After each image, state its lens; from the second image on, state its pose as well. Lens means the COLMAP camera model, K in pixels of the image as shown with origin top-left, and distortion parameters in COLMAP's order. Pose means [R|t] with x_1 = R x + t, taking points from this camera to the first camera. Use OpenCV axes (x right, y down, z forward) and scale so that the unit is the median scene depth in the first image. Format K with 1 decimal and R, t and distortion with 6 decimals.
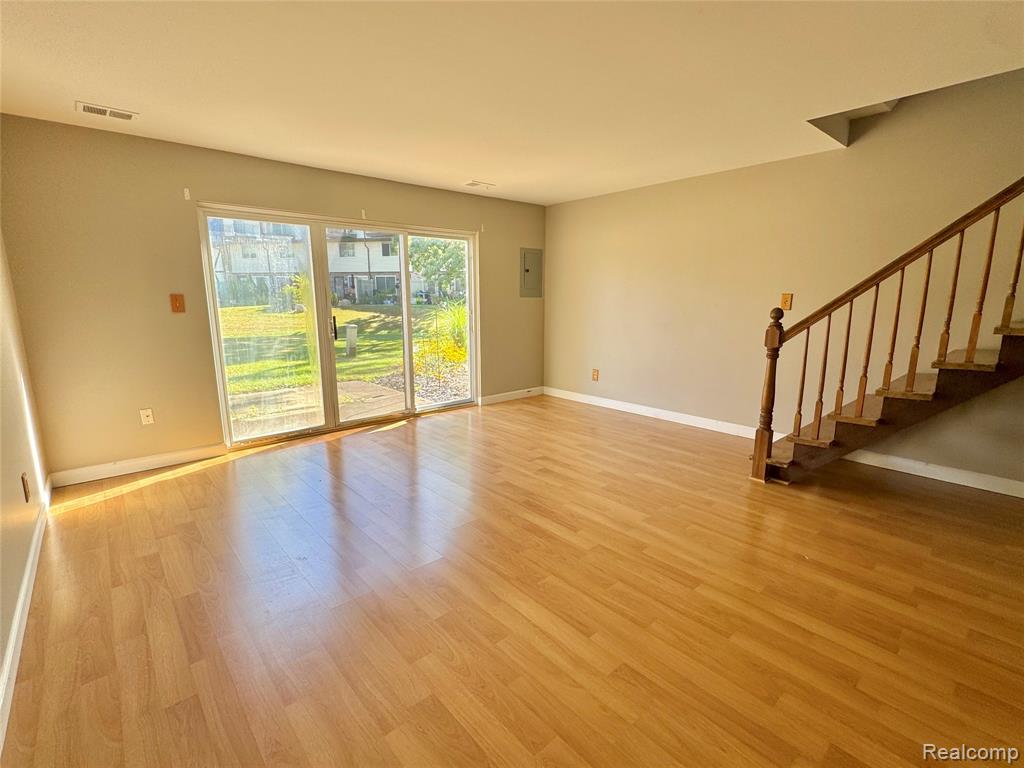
lens RADIAL K [[480.4, 0, 512.0], [0, 480.4, 384.0], [0, 0, 1]] dist [0.000079, -0.016054]
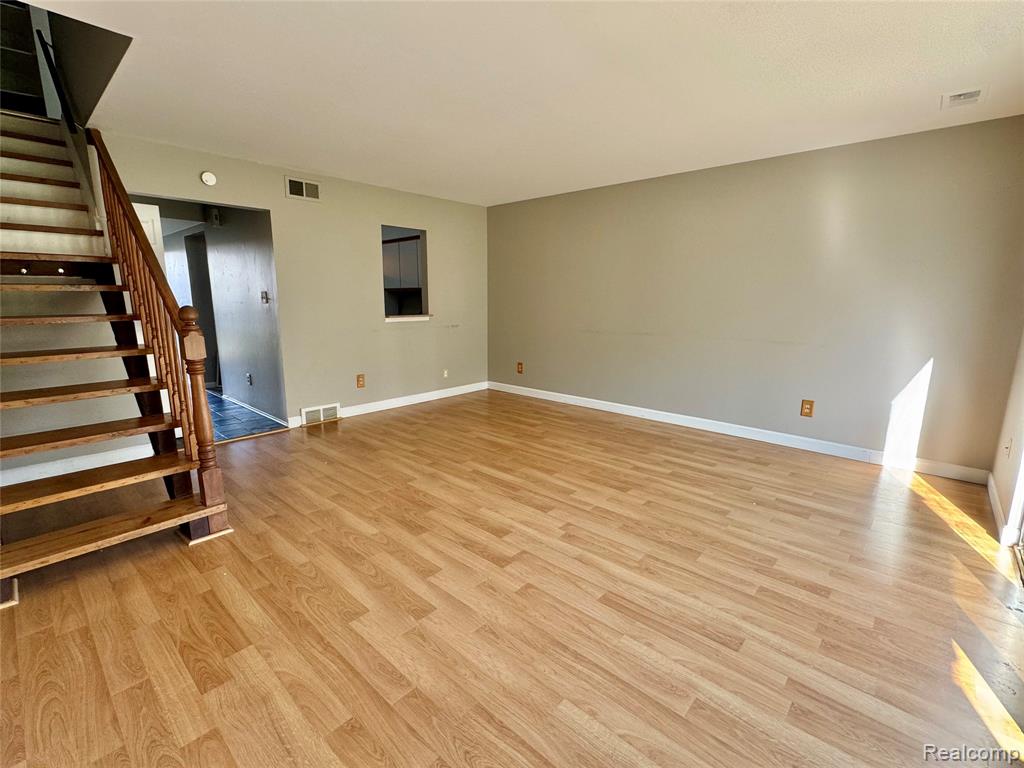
lens RADIAL K [[480.4, 0, 512.0], [0, 480.4, 384.0], [0, 0, 1]] dist [0.000079, -0.016054]
pose [[-0.994132, 0.014844, -0.107152, 0.132593], [-0.024454, 0.934062, 0.356272, -0.305040], [0.105375, 0.356801, -0.928218, 1.697184]]
